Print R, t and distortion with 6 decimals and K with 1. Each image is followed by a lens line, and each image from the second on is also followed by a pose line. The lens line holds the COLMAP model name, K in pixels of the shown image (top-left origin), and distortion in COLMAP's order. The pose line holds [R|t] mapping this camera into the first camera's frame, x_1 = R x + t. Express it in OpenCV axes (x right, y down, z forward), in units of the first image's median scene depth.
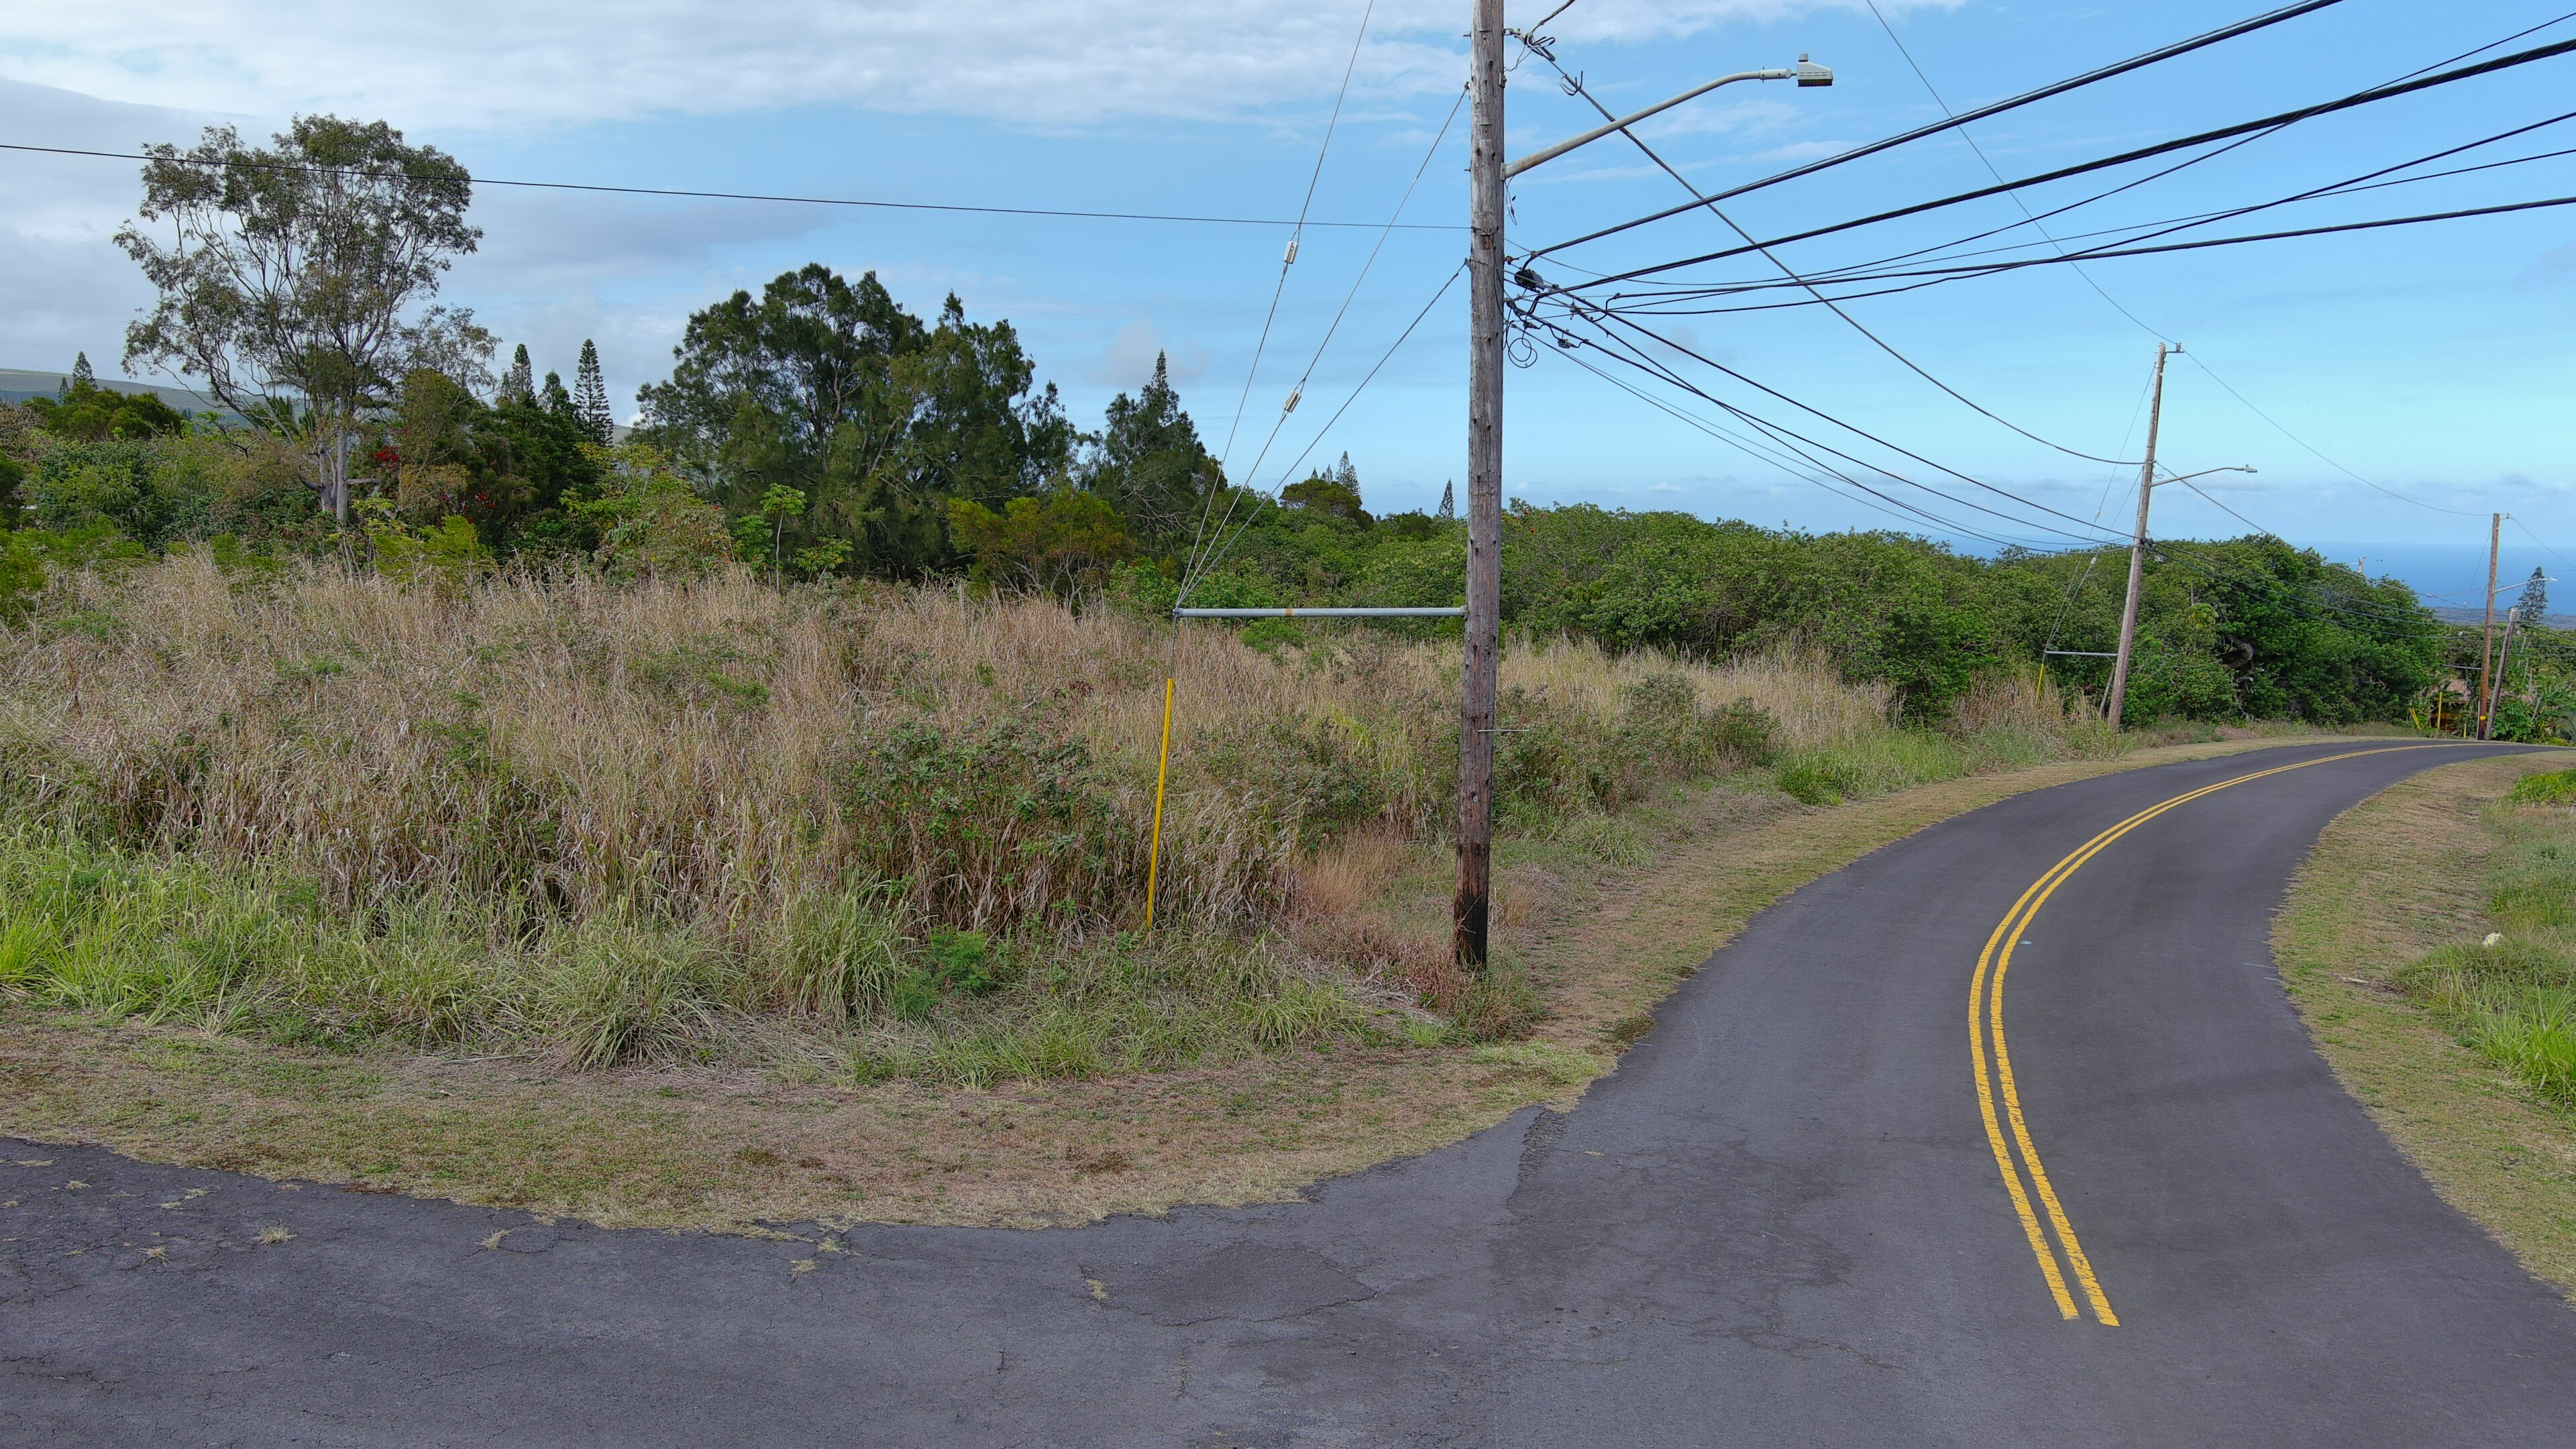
lens RADIAL K [[2014.3, 0, 1285.6], [0, 2014.3, 727.0], [0, 0, 1]] dist [0.040856, -0.039540]
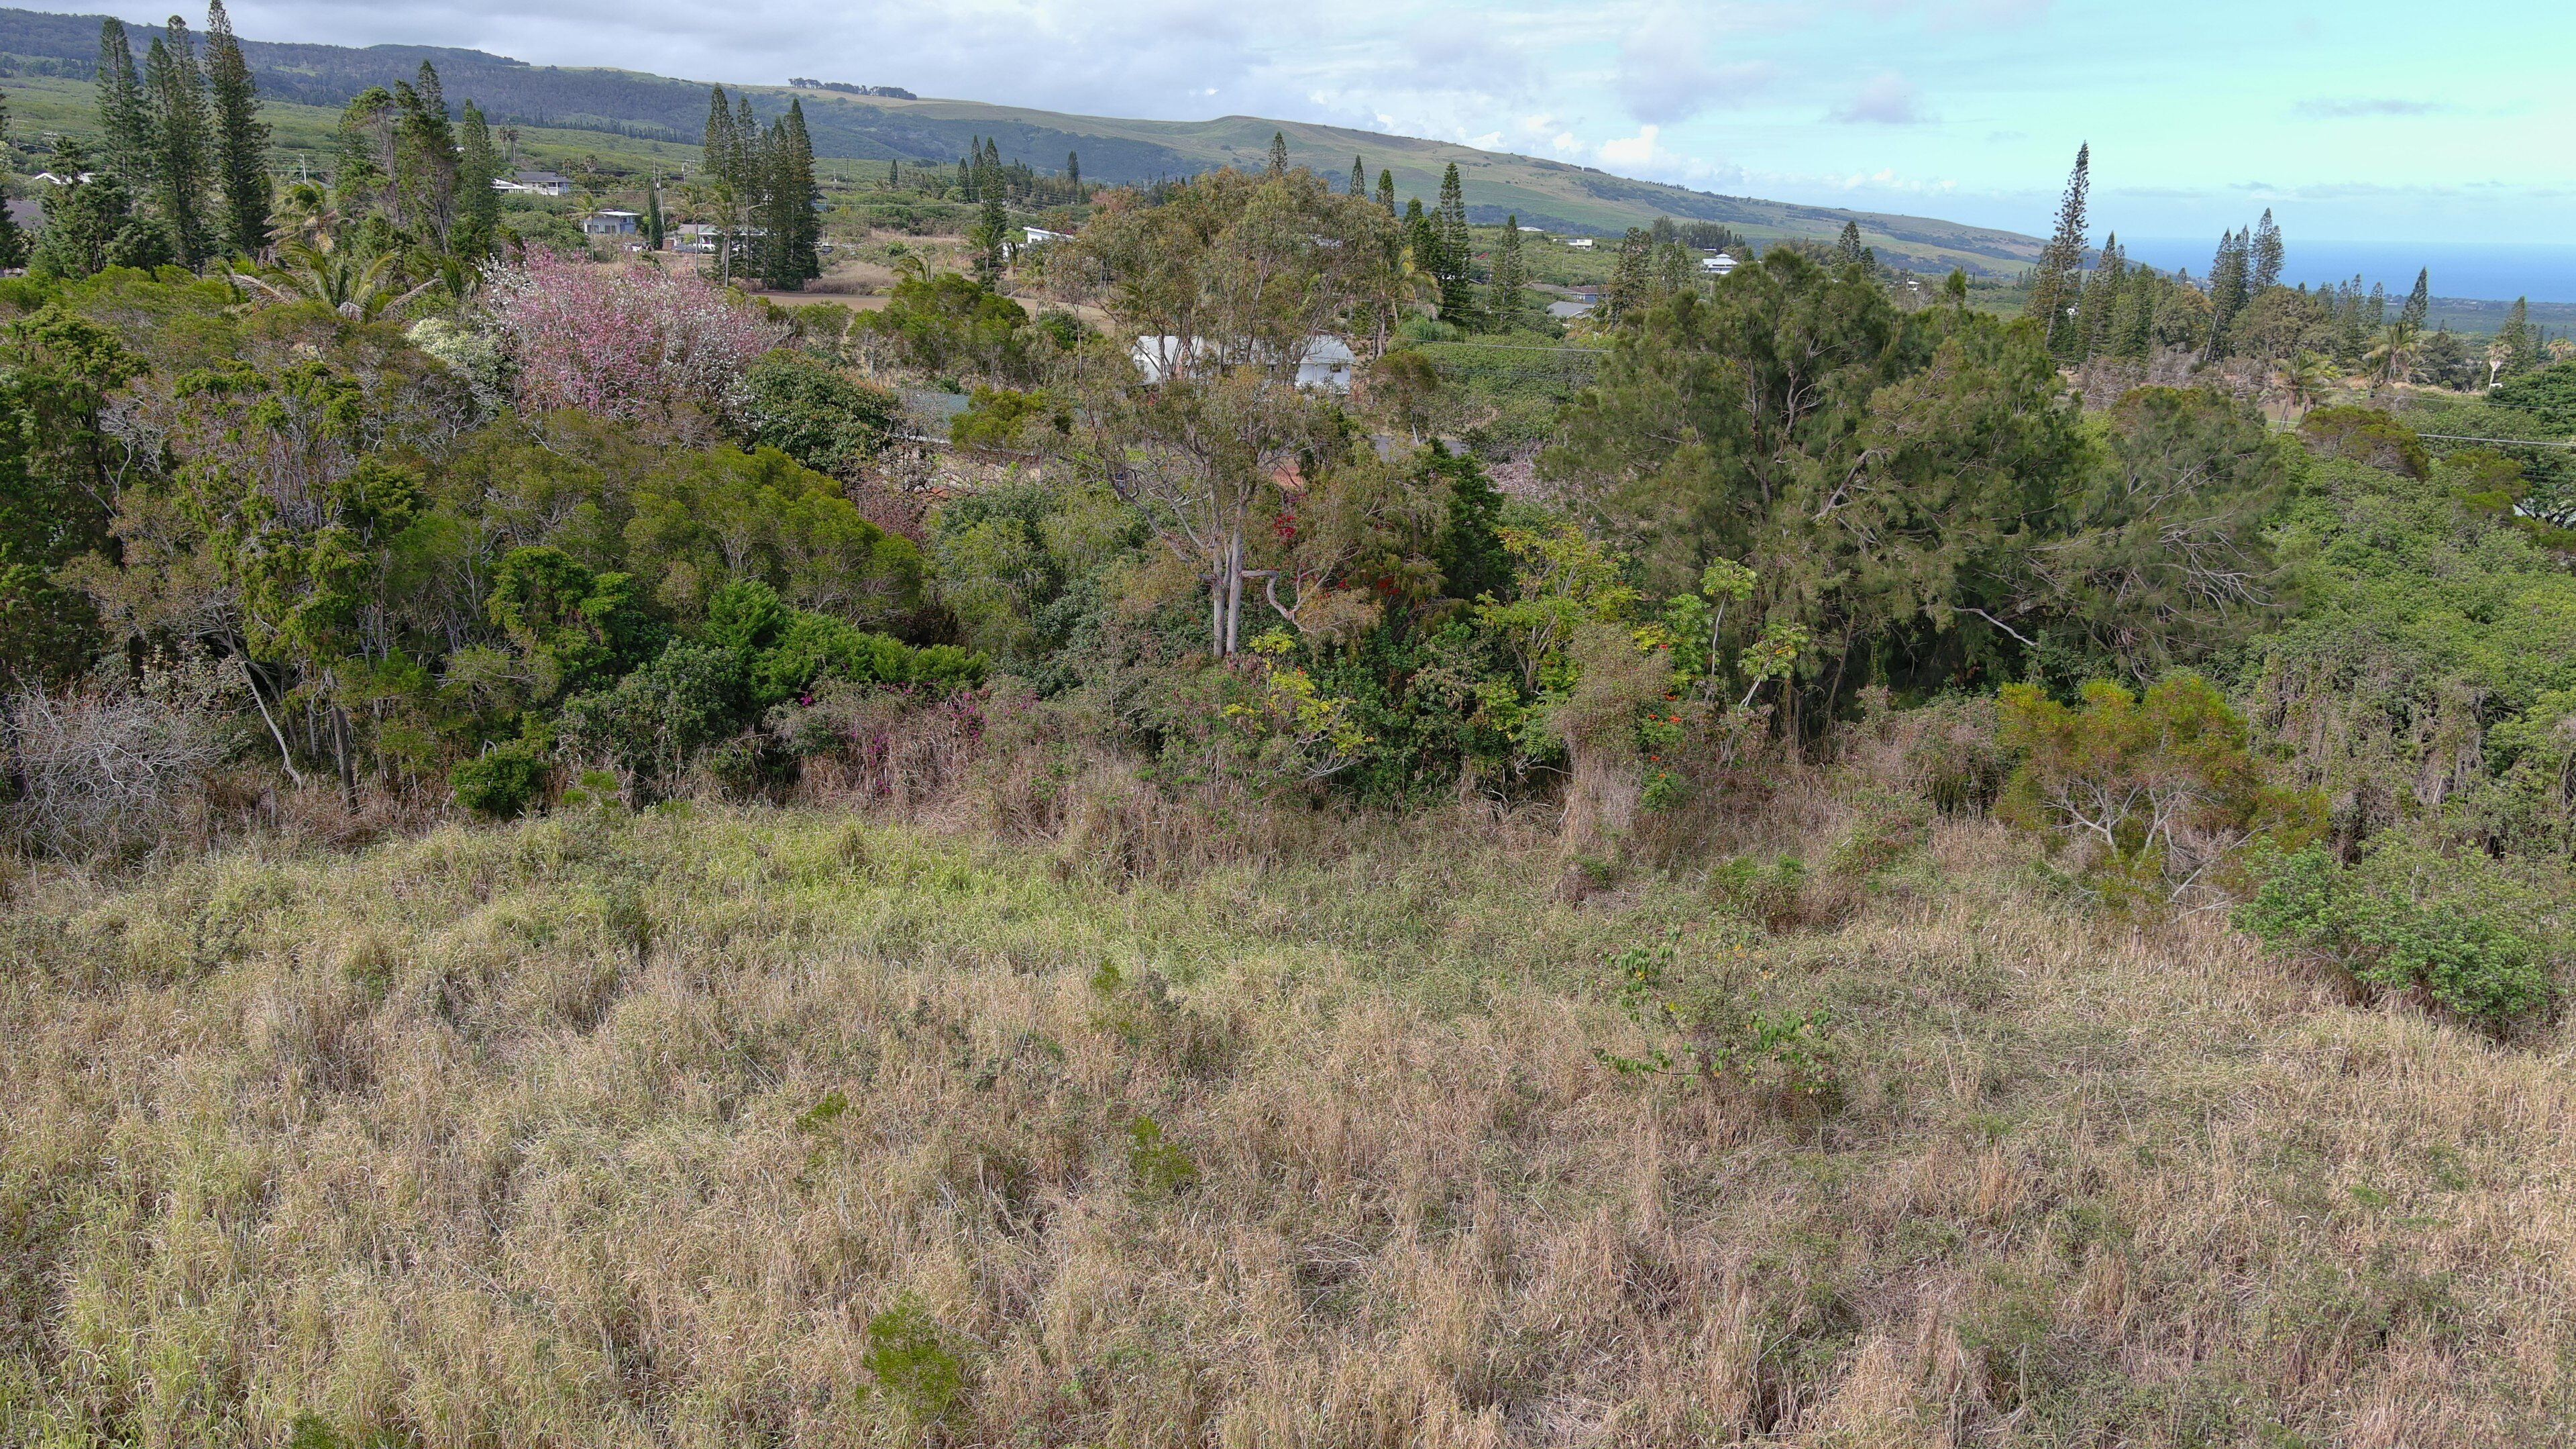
lens RADIAL K [[2014.3, 0, 1288.3], [0, 2014.3, 727.7], [0, 0, 1]] dist [0.040856, -0.039540]
pose [[0.925244, 0.095198, -0.367235, -0.251983], [-0.044234, 0.988473, 0.144793, -0.372627], [0.376786, -0.117725, 0.918789, 0.432790]]
